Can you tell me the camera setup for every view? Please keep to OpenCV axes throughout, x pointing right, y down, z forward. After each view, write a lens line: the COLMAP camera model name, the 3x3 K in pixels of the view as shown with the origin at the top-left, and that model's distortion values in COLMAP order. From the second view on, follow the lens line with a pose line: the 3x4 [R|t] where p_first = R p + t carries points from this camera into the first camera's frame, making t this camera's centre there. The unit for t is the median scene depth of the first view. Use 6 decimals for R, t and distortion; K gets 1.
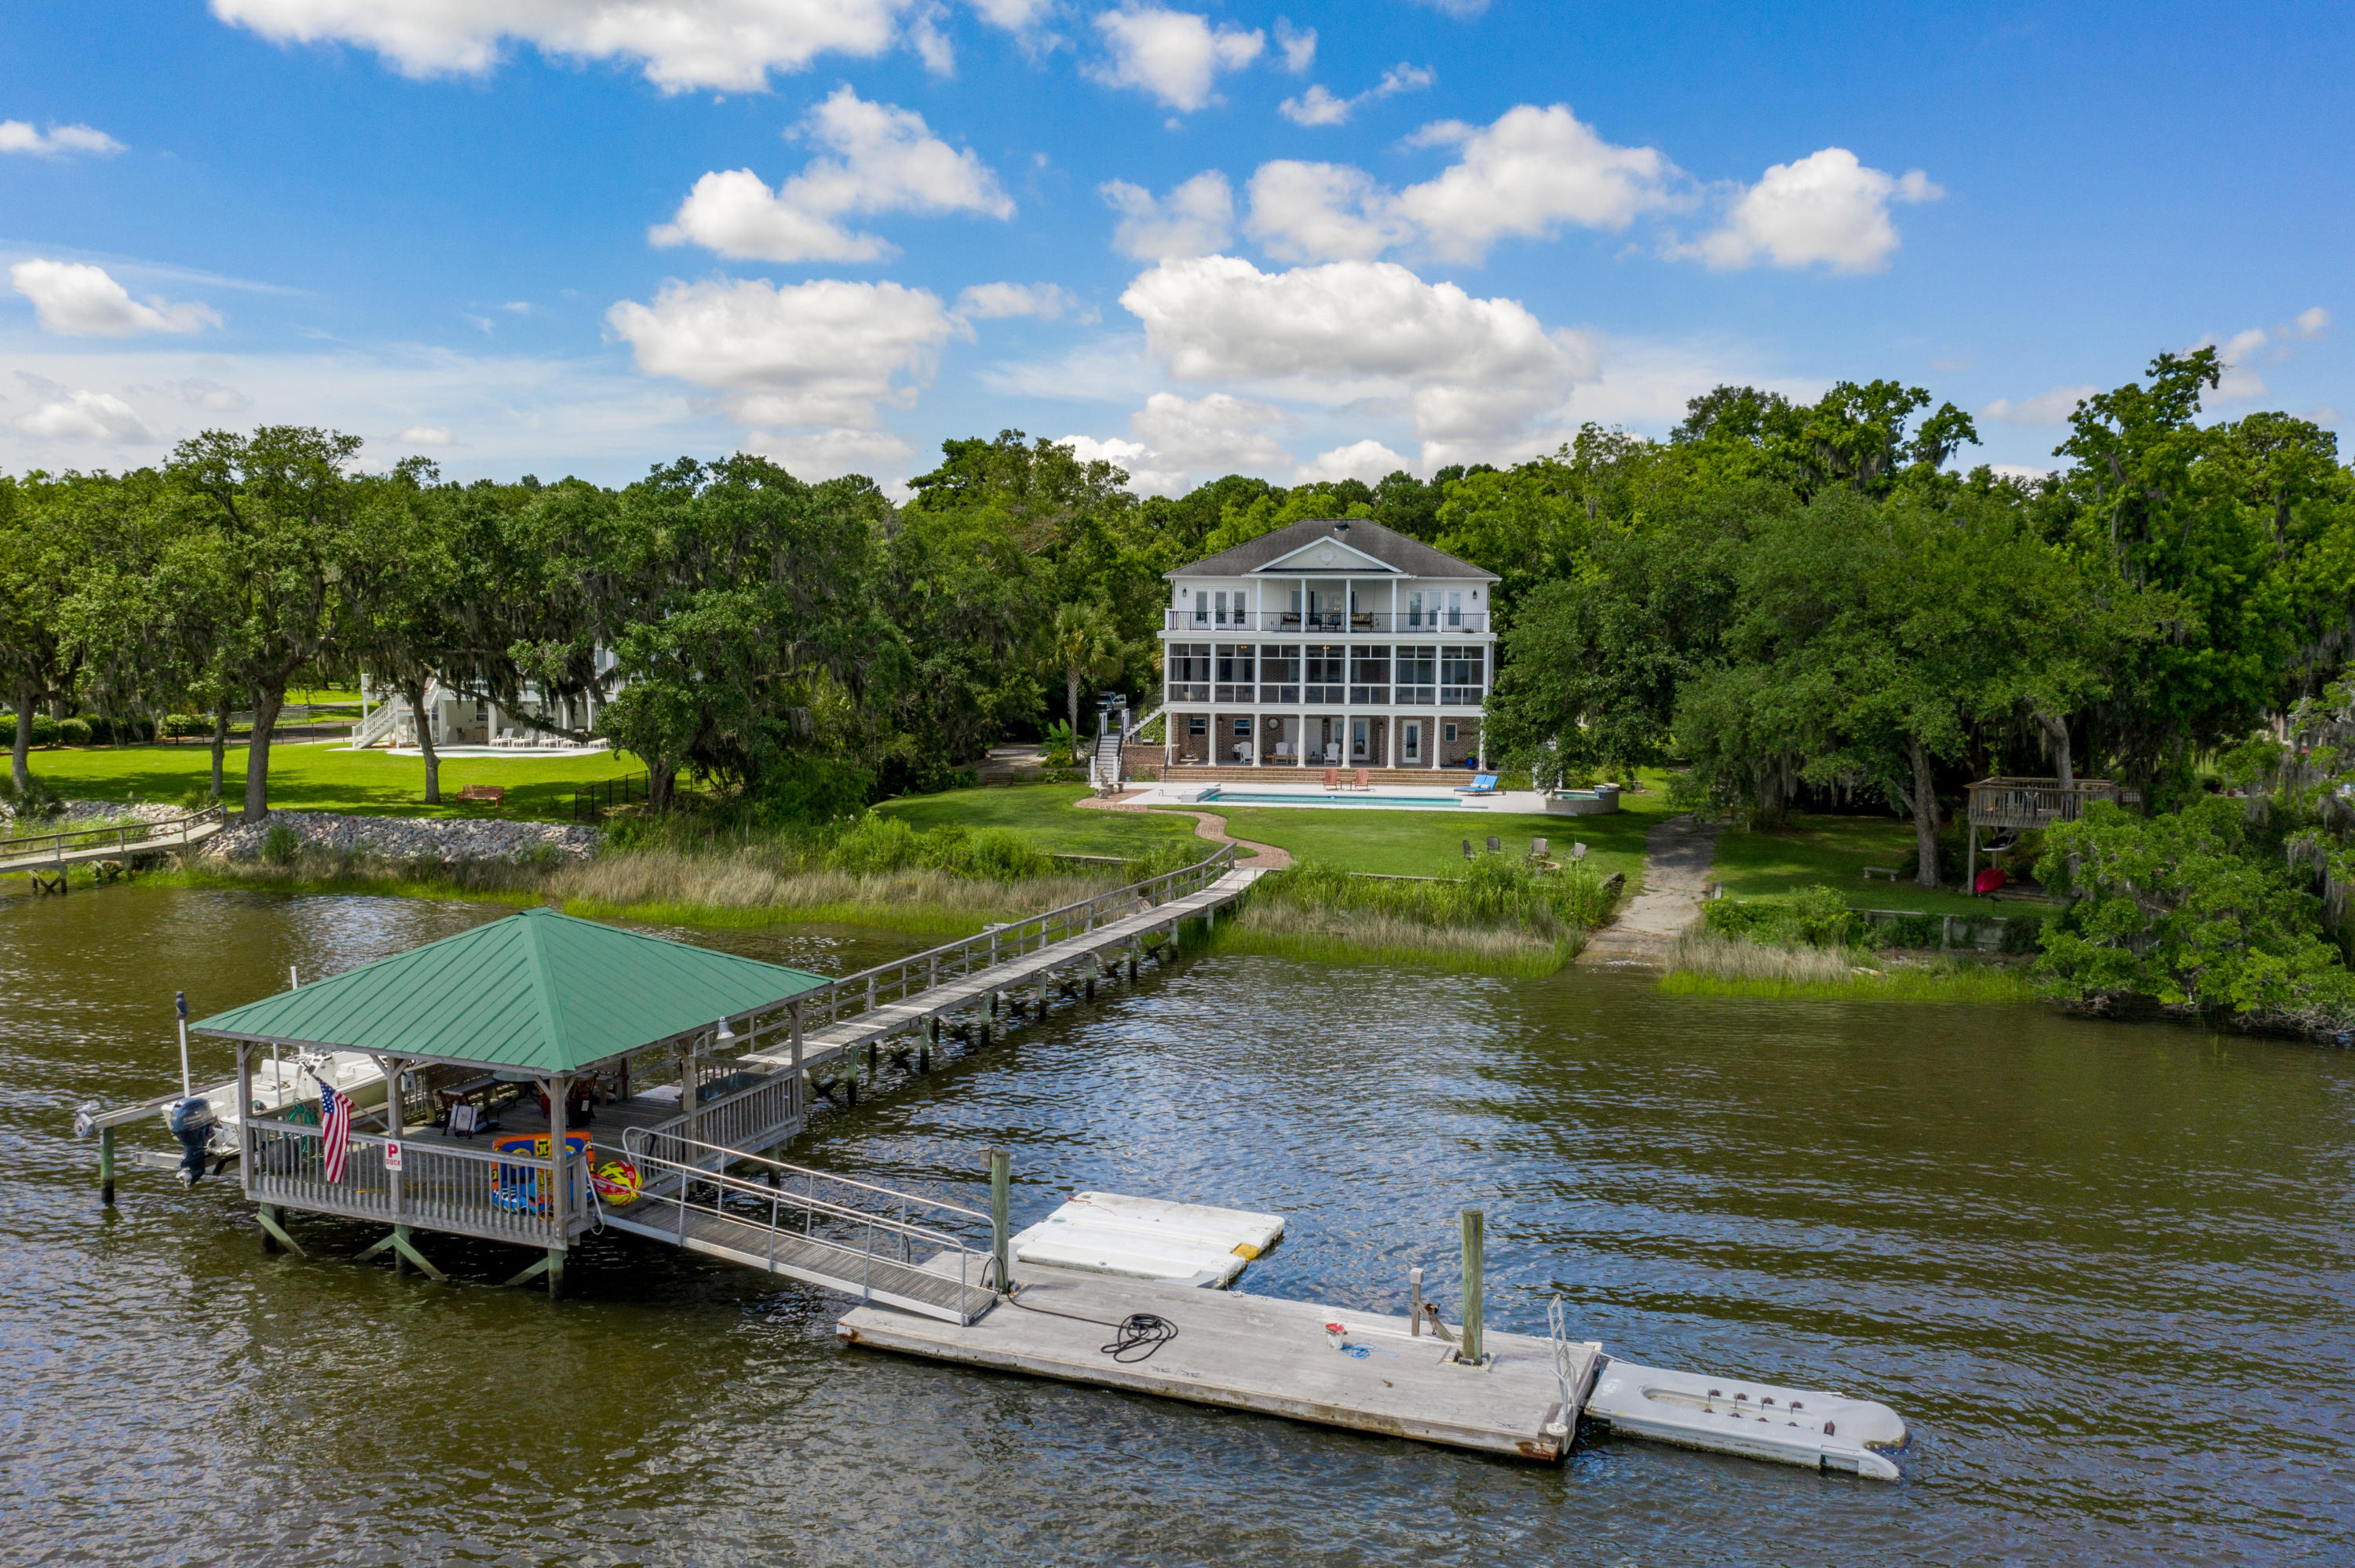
lens RADIAL K [[1901.6, 0, 1177.5], [0, 1901.6, 784.0], [0, 0, 1]] dist [-0.064242, 0.152379]
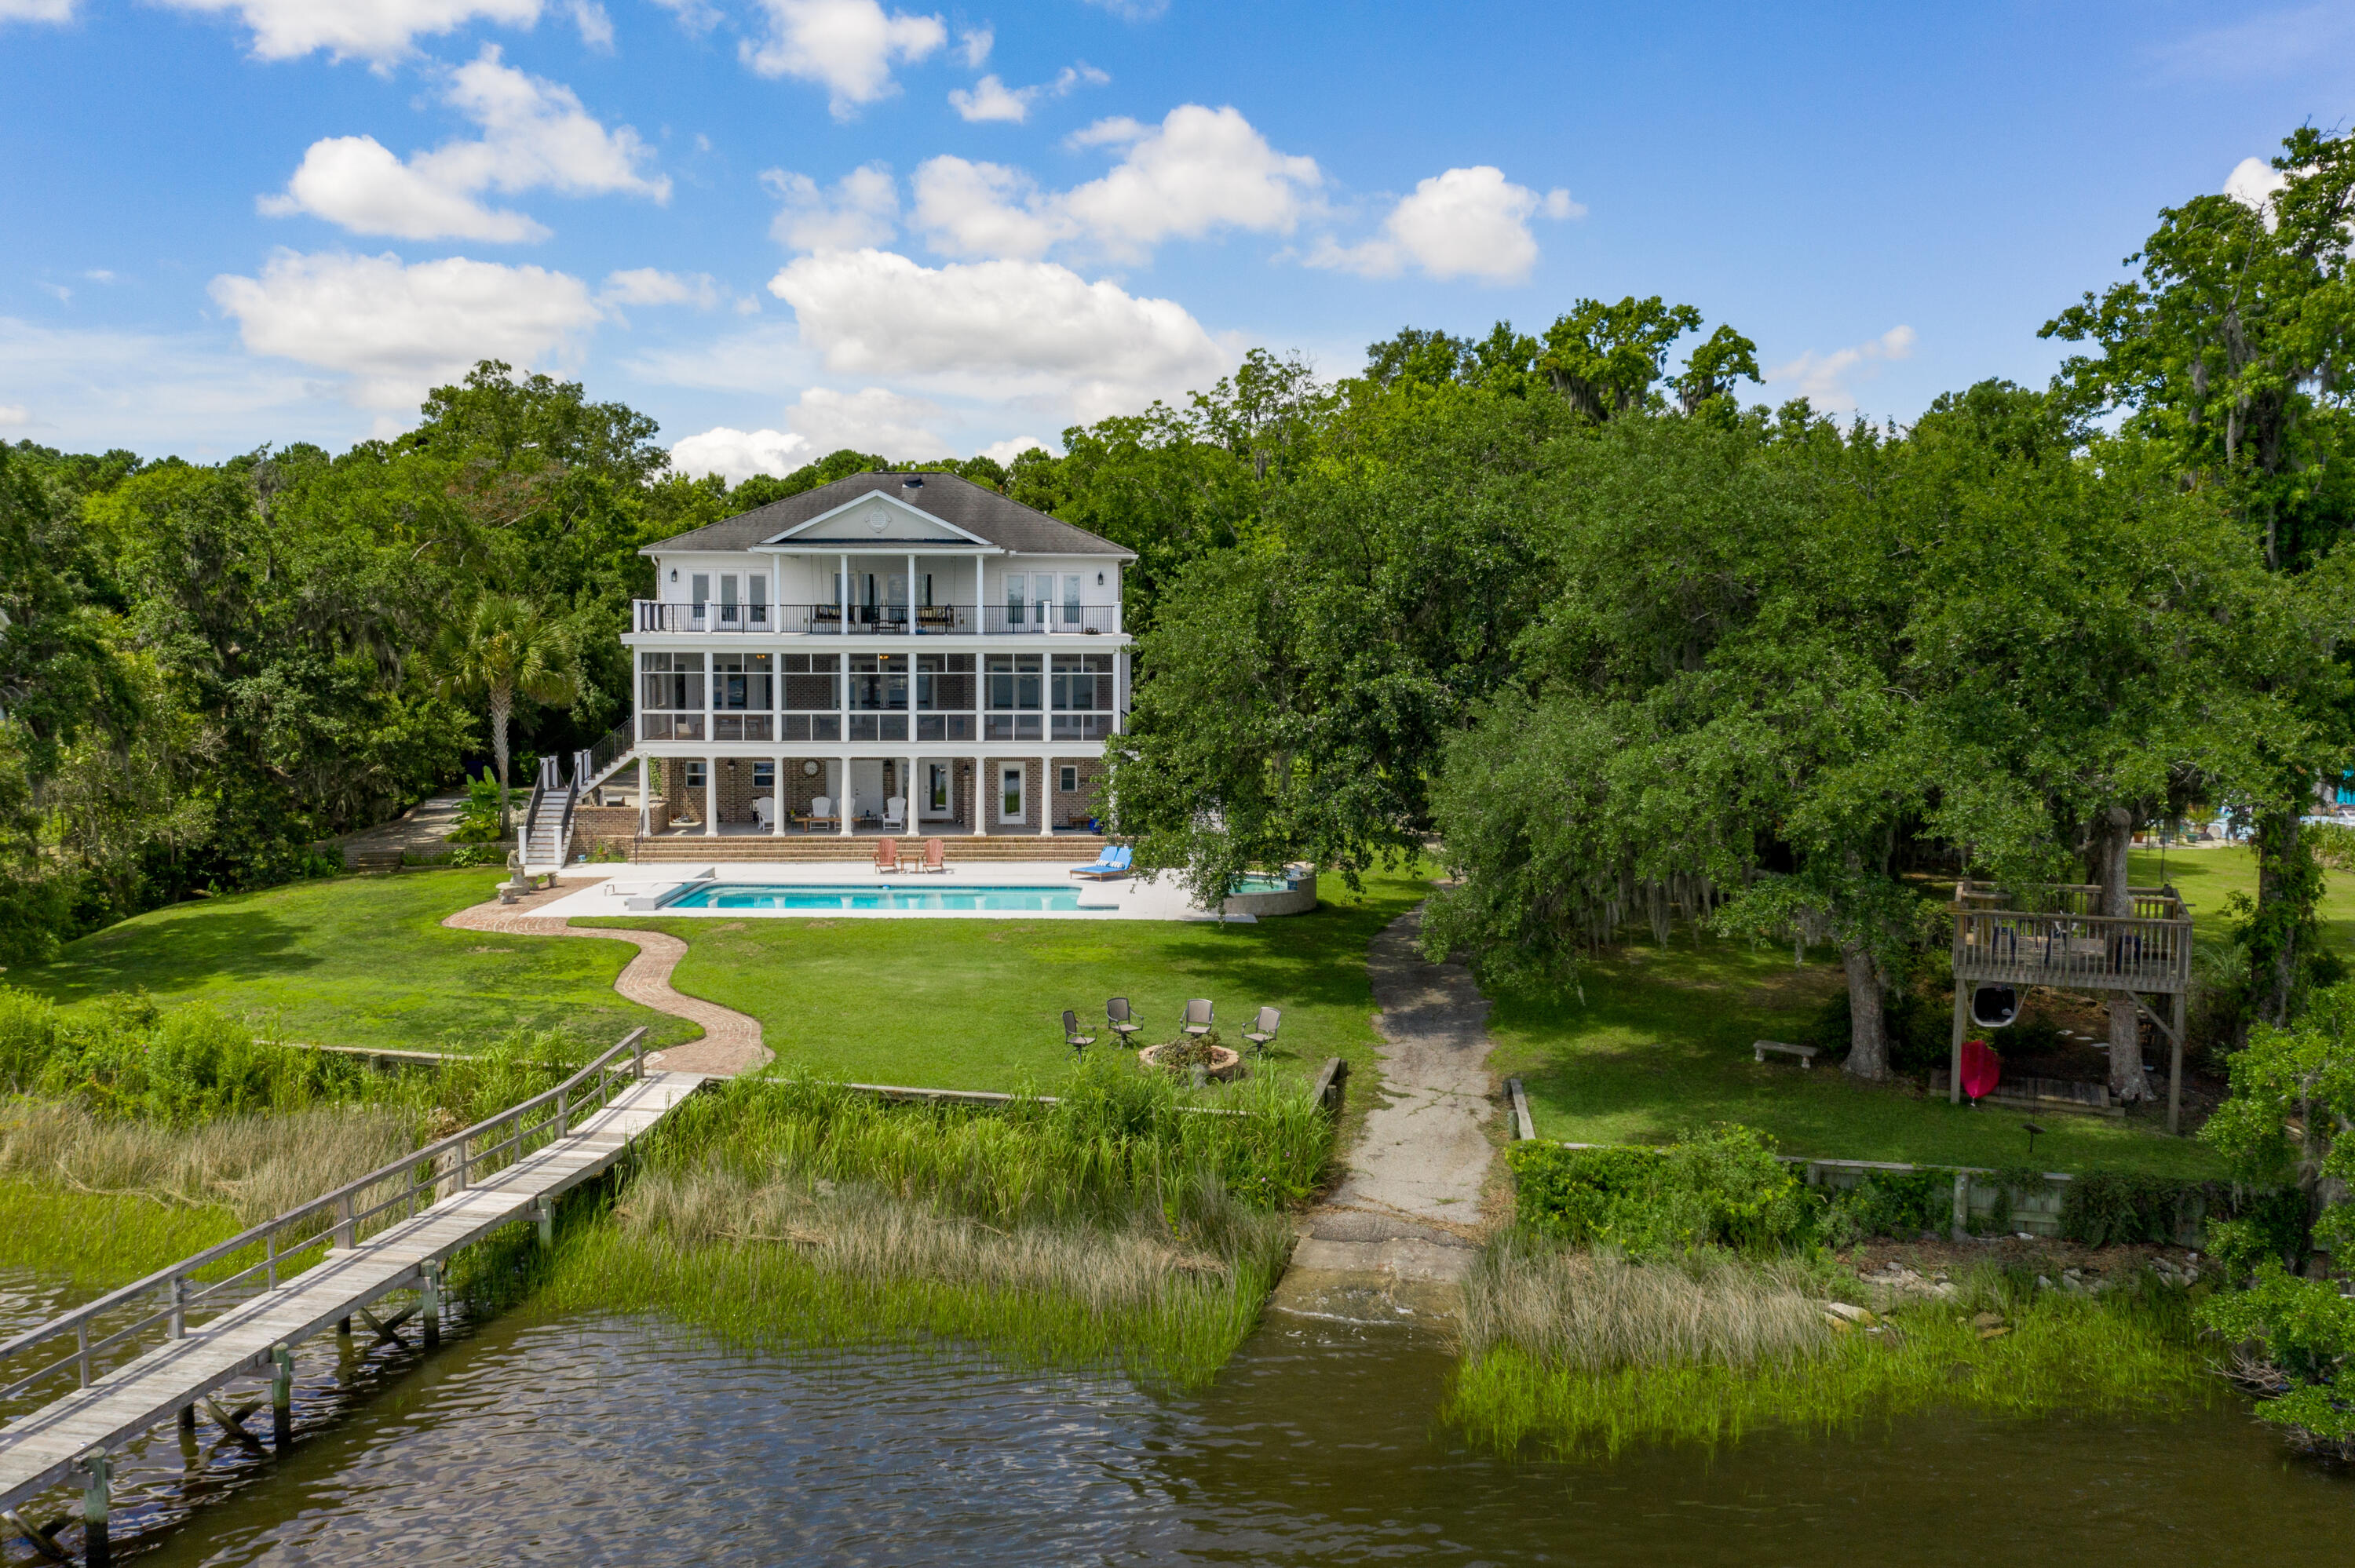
lens RADIAL K [[1901.6, 0, 1177.5], [0, 1901.6, 784.0], [0, 0, 1]] dist [-0.064242, 0.152379]
pose [[0.983967, -0.016711, 0.177565, 0.061911], [0.016293, 0.999860, 0.003817, -0.027966], [-0.177604, -0.000863, 0.984102, 0.323225]]
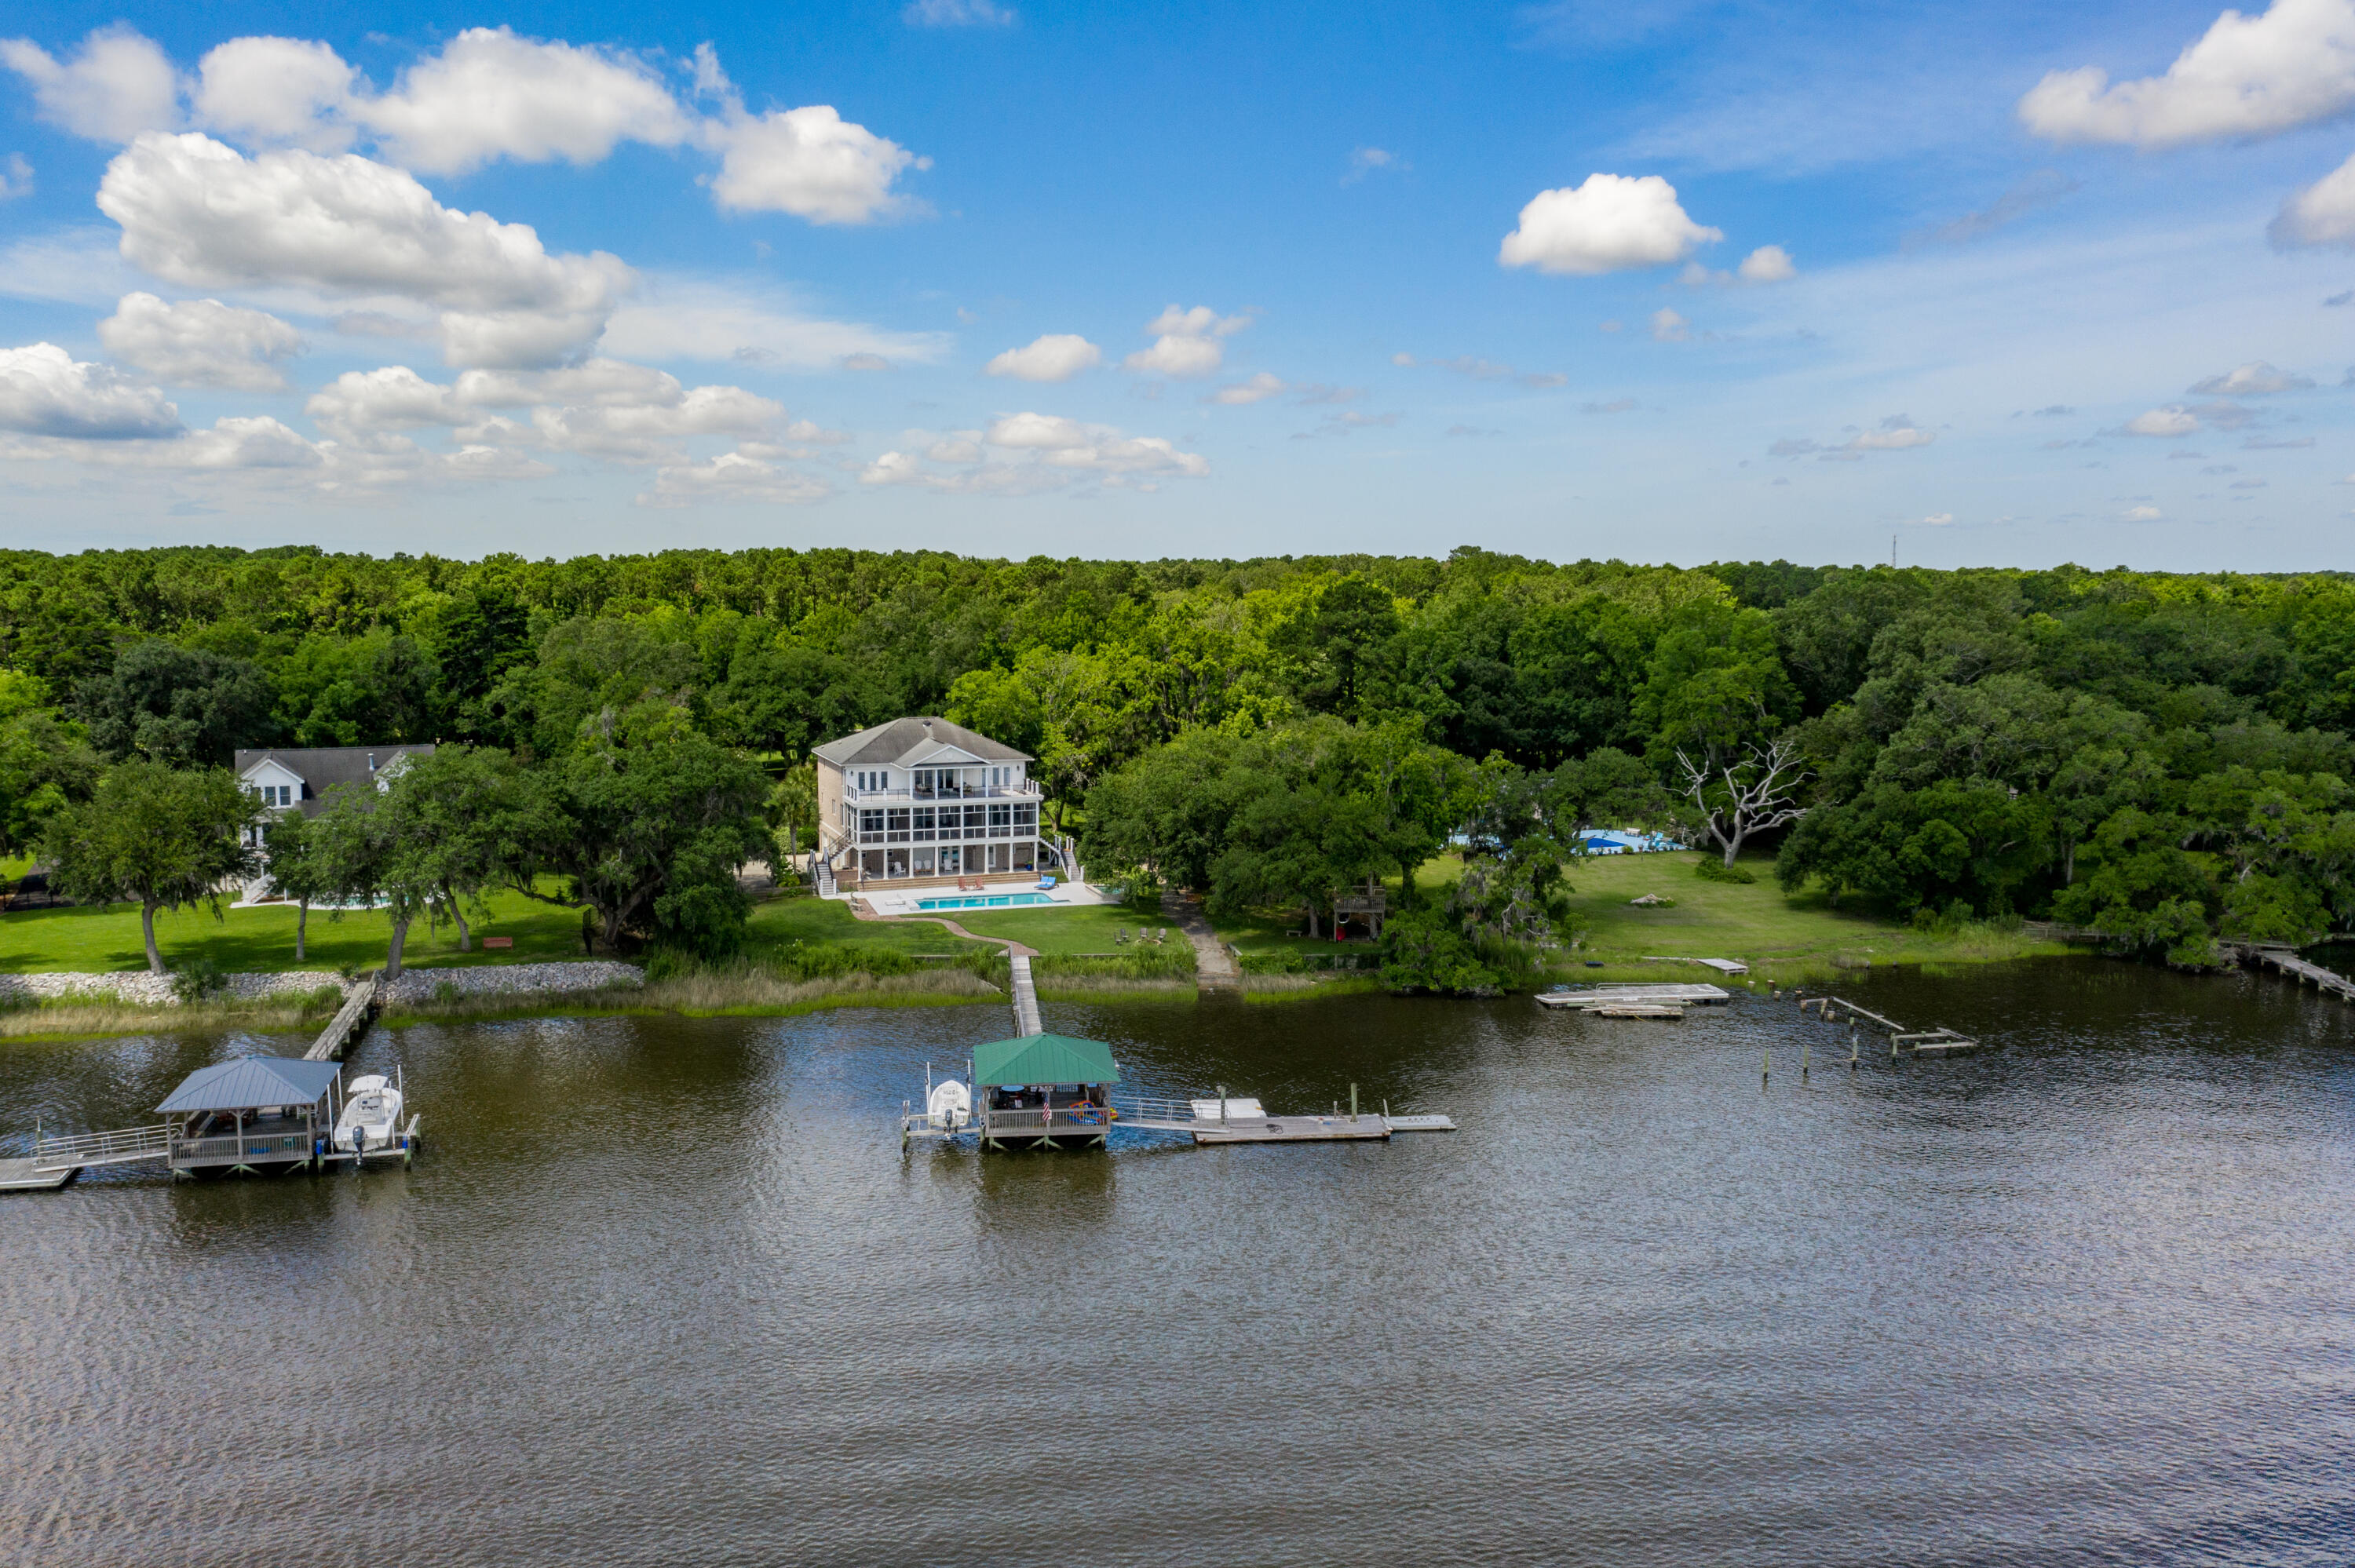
lens RADIAL K [[1901.6, 0, 1177.5], [0, 1901.6, 784.0], [0, 0, 1]] dist [-0.064242, 0.152379]
pose [[0.886692, -0.058308, 0.458669, -0.533804], [0.041925, 0.998069, 0.045829, -0.164408], [-0.460455, -0.021407, 0.887425, -0.641740]]
